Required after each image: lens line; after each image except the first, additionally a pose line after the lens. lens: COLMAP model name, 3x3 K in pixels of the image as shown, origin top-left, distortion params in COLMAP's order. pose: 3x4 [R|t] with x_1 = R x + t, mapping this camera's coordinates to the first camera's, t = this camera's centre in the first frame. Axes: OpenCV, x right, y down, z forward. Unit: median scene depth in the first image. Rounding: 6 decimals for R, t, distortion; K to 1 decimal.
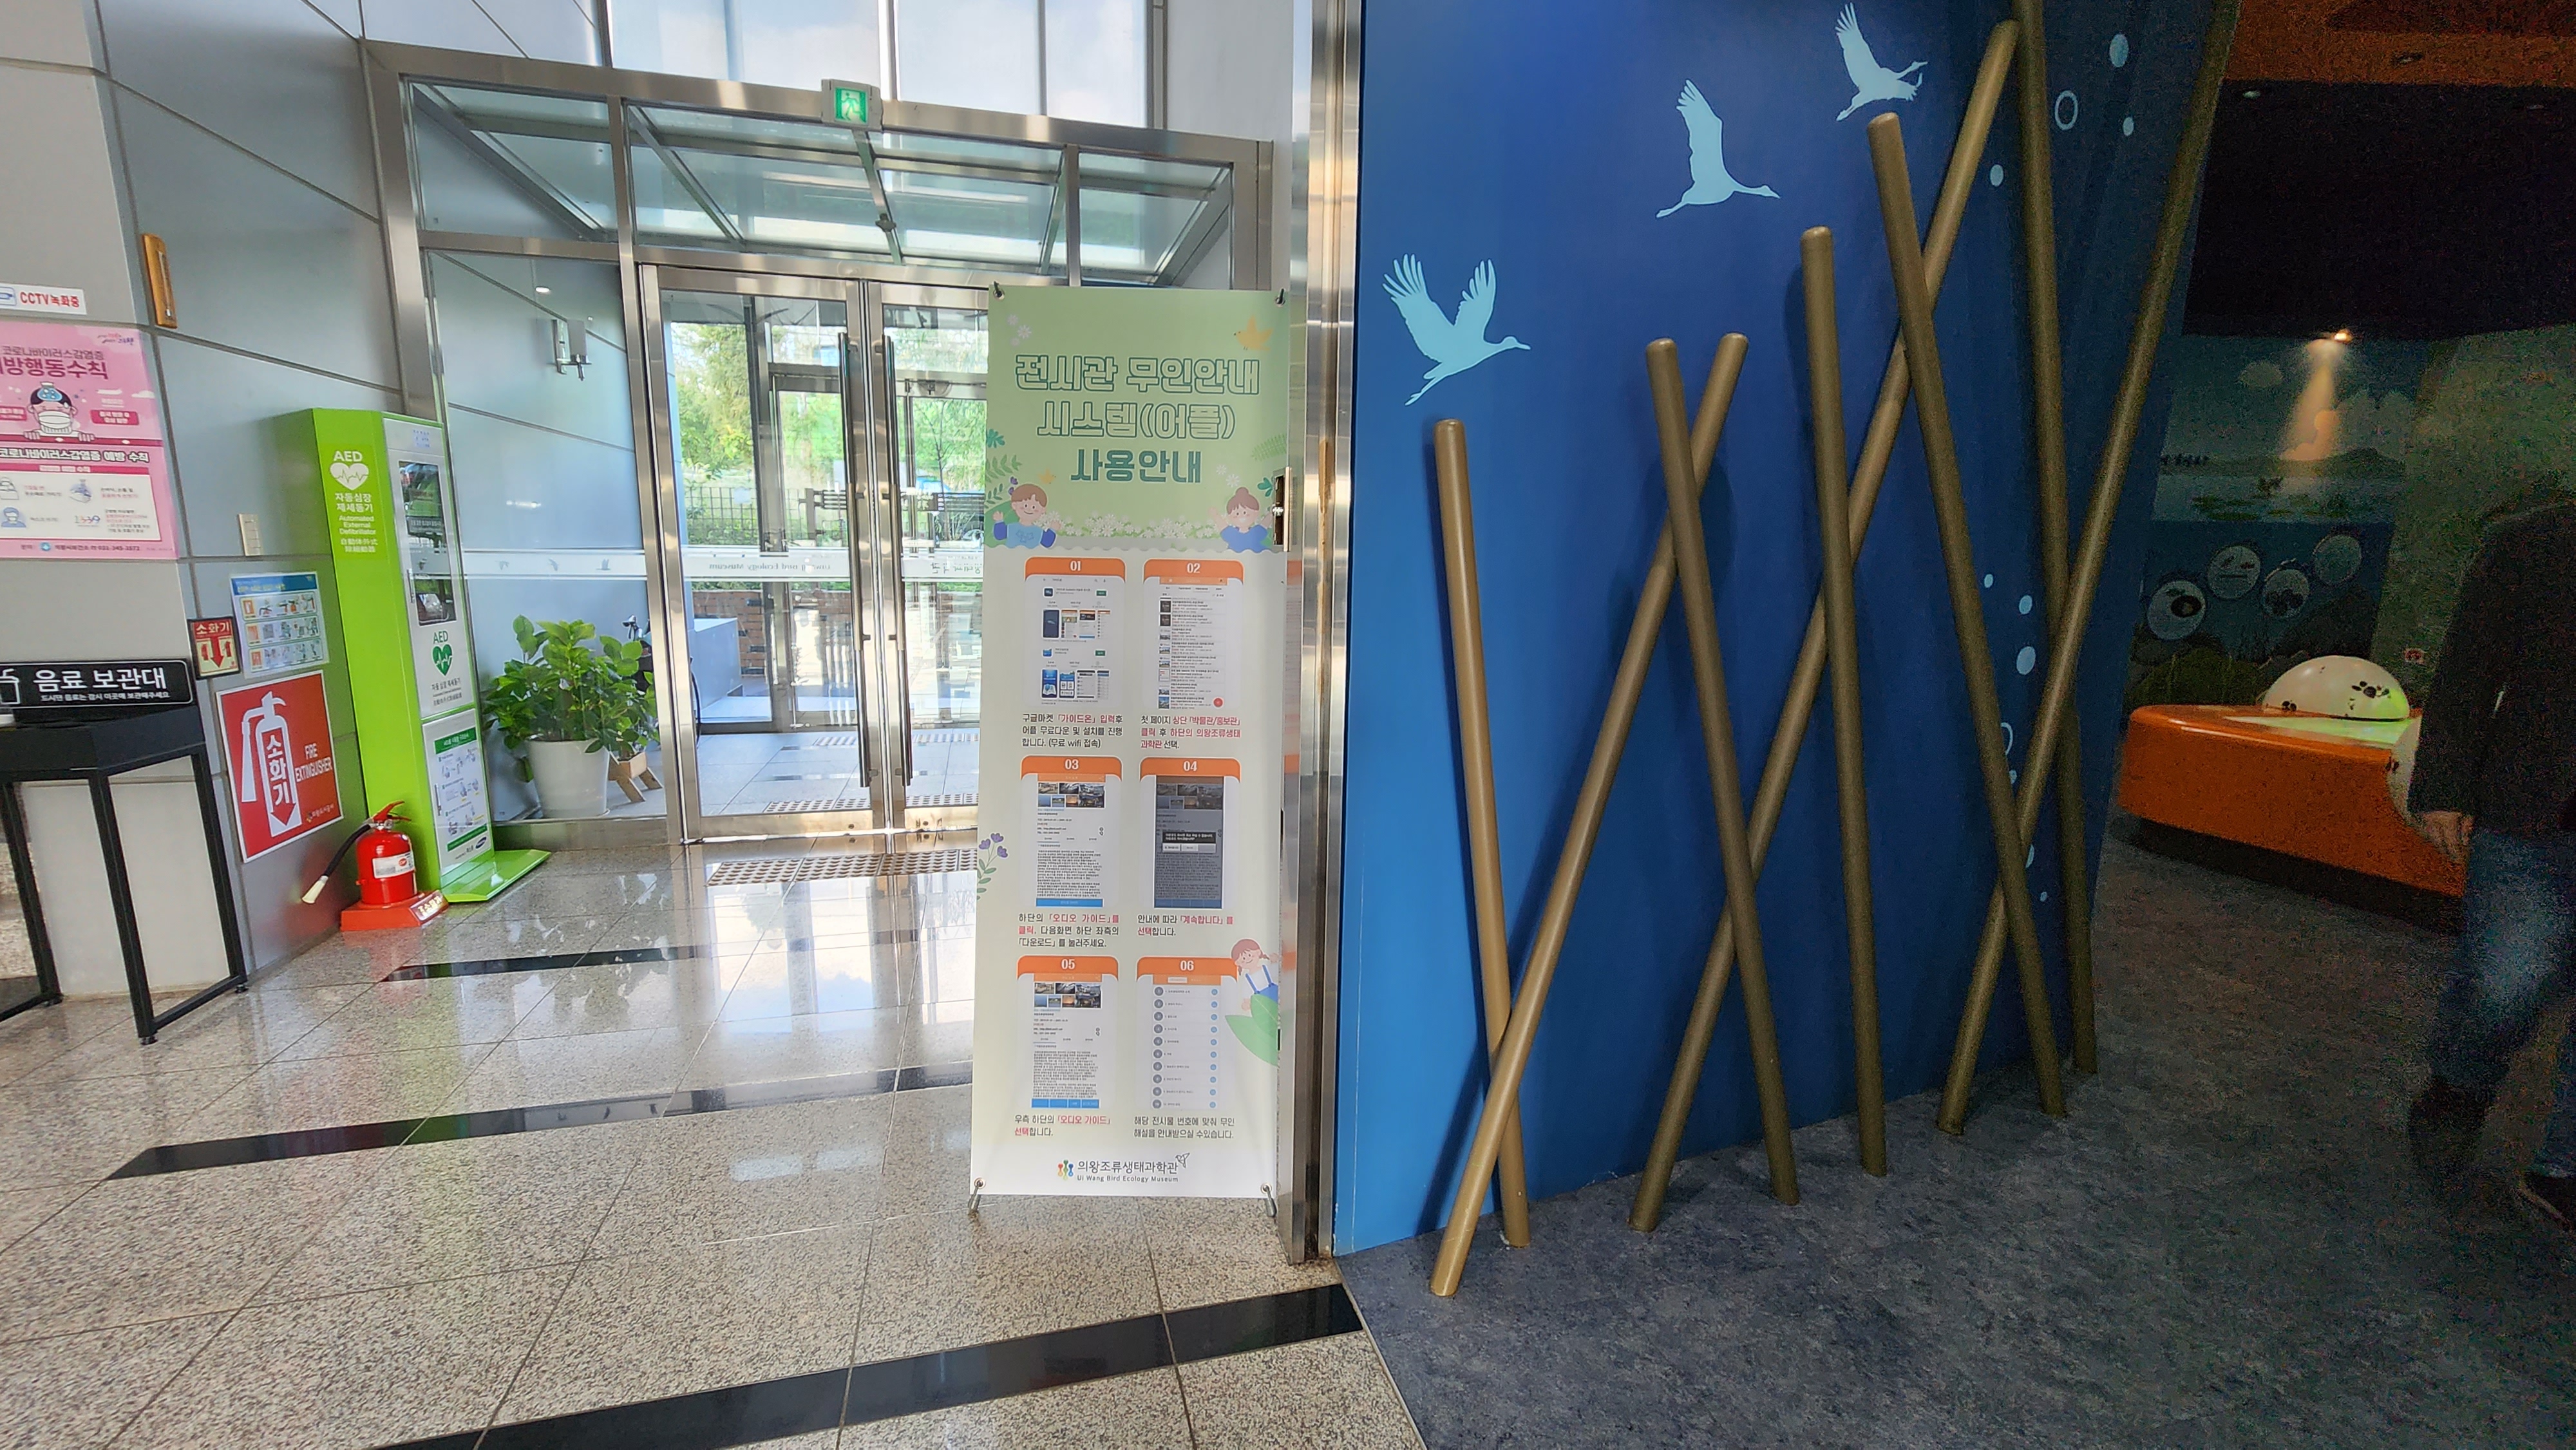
lens RADIAL K [[1063.7, 0, 1271.9], [0, 1063.7, 730.5], [0, 0, 1]] dist [0.000863, -0.000068]
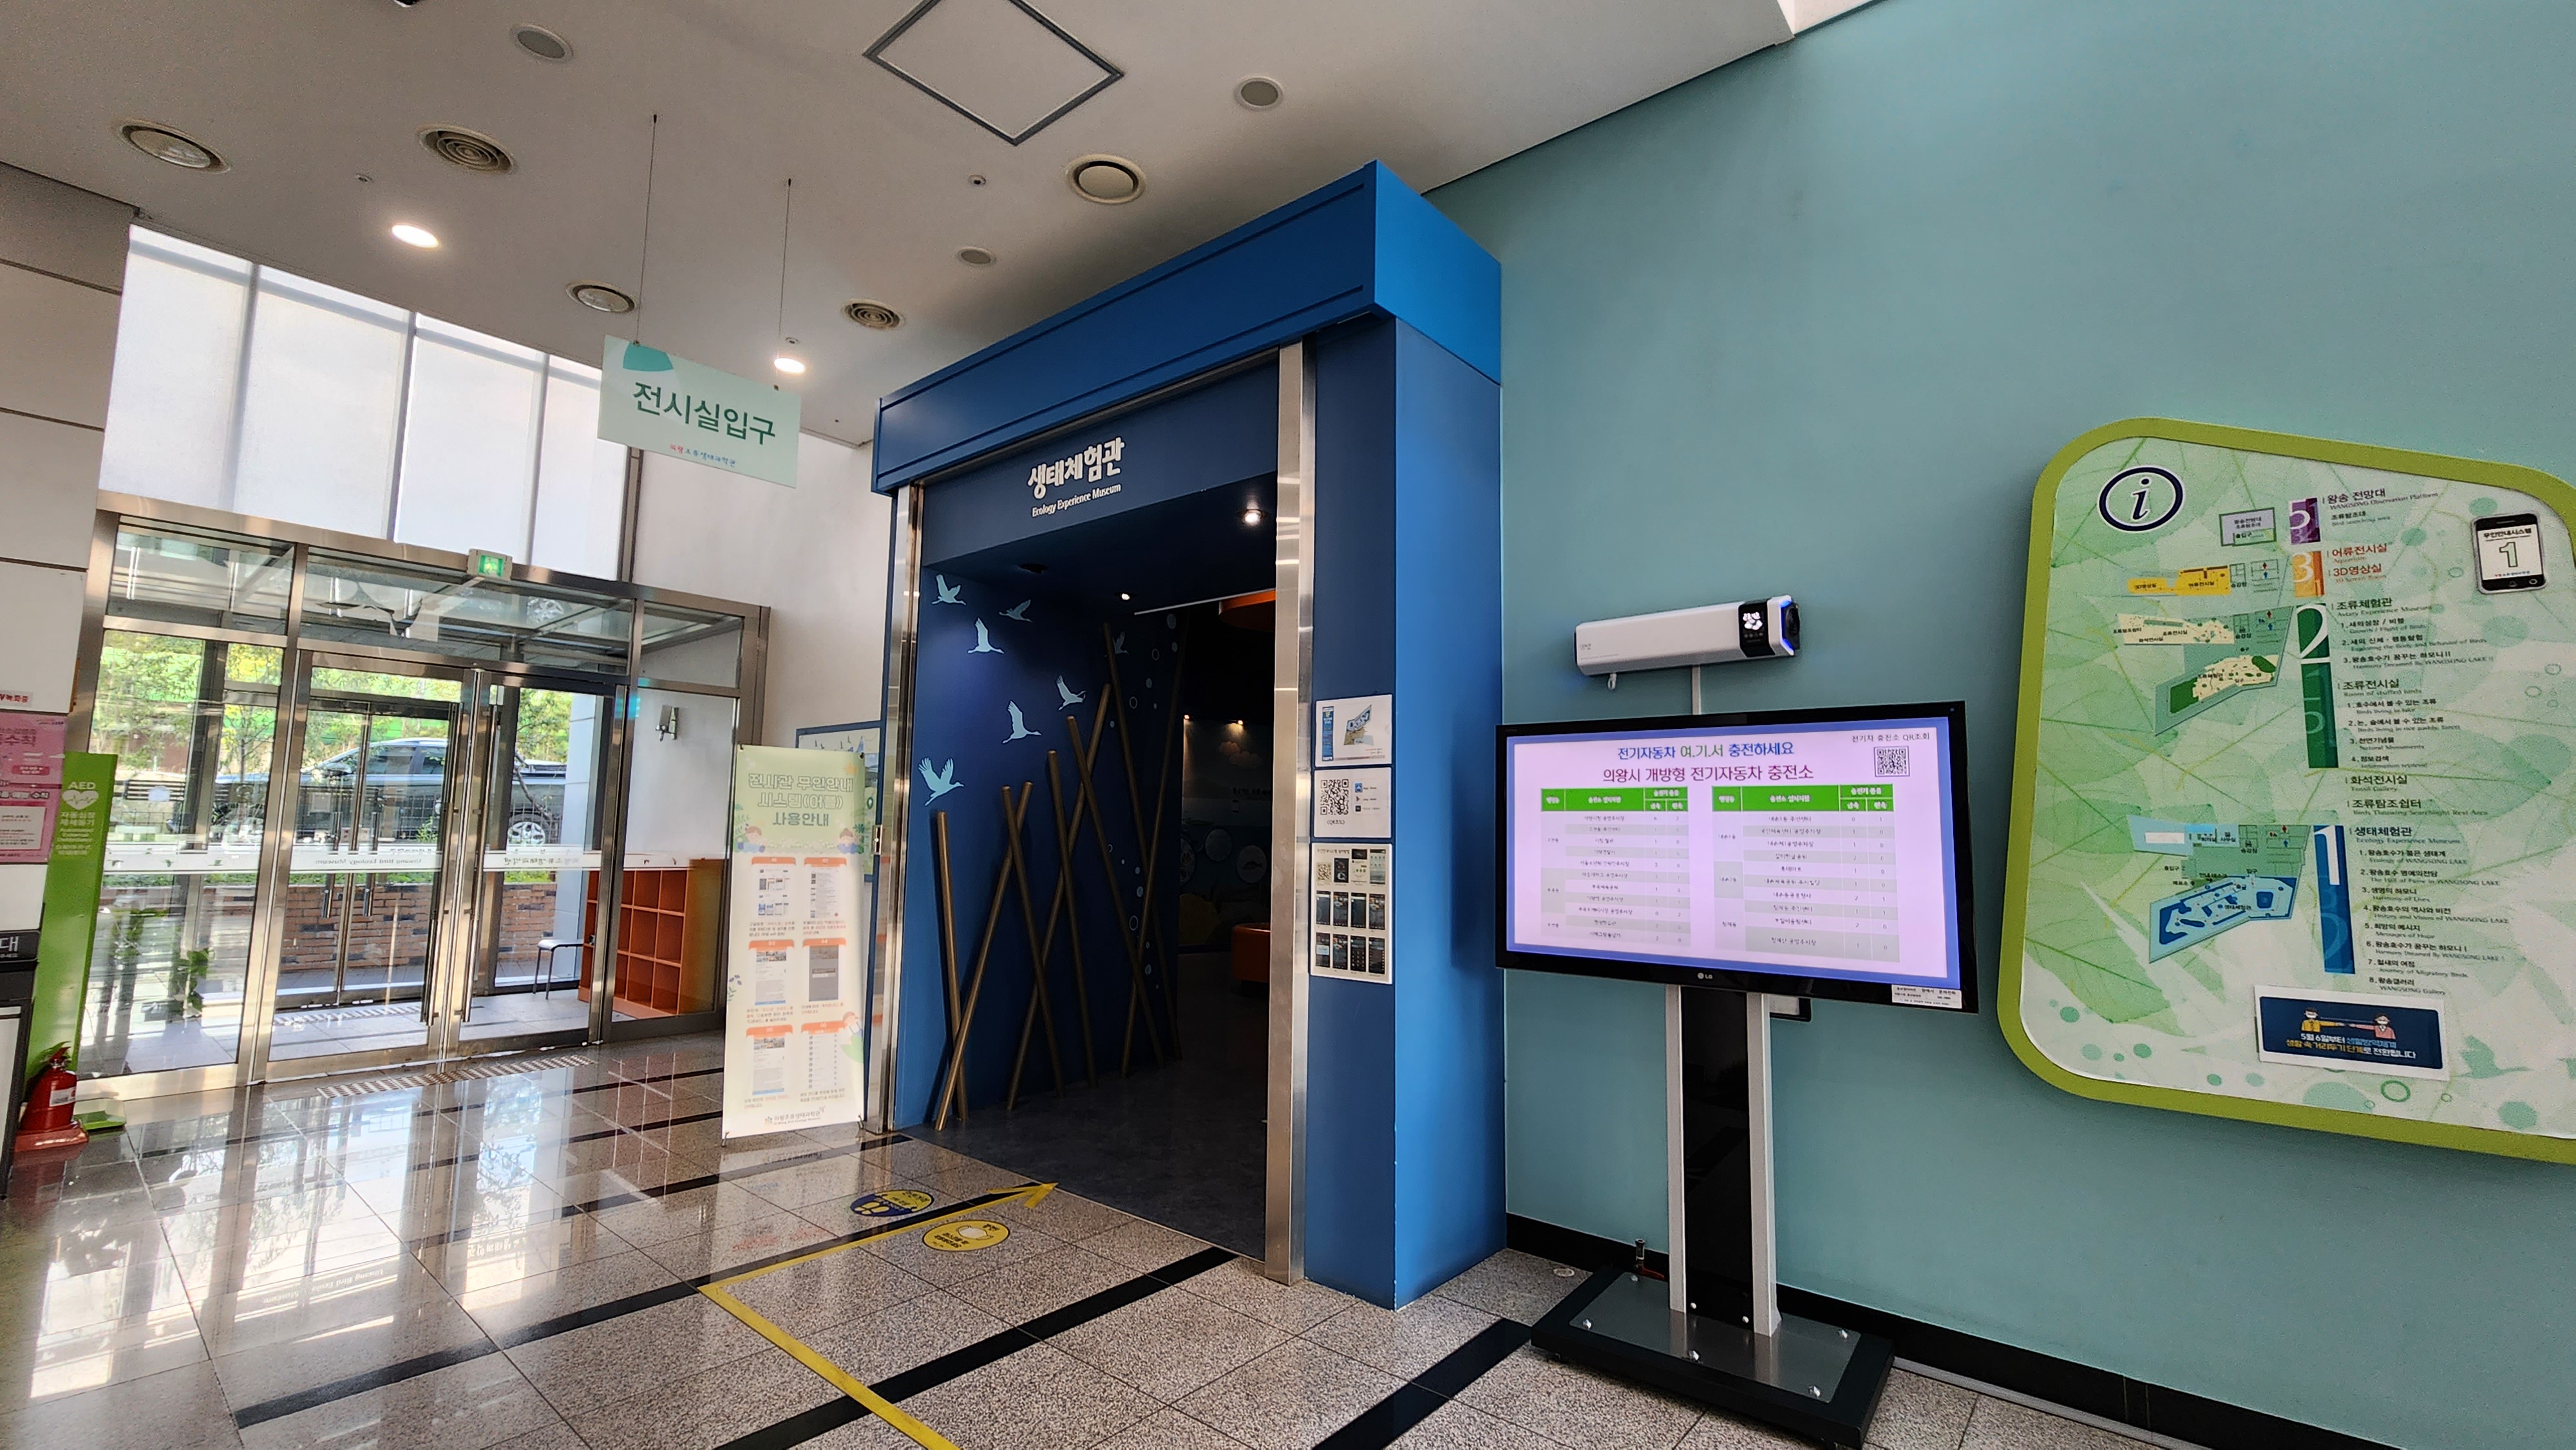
lens RADIAL K [[1063.7, 0, 1271.9], [0, 1063.7, 730.5], [0, 0, 1]] dist [0.000863, -0.000068]
pose [[0.820499, 0.058119, 0.568685, -0.653703], [0.093700, 0.967689, -0.234089, 0.233899], [-0.563916, 0.245356, 0.788543, -1.627711]]
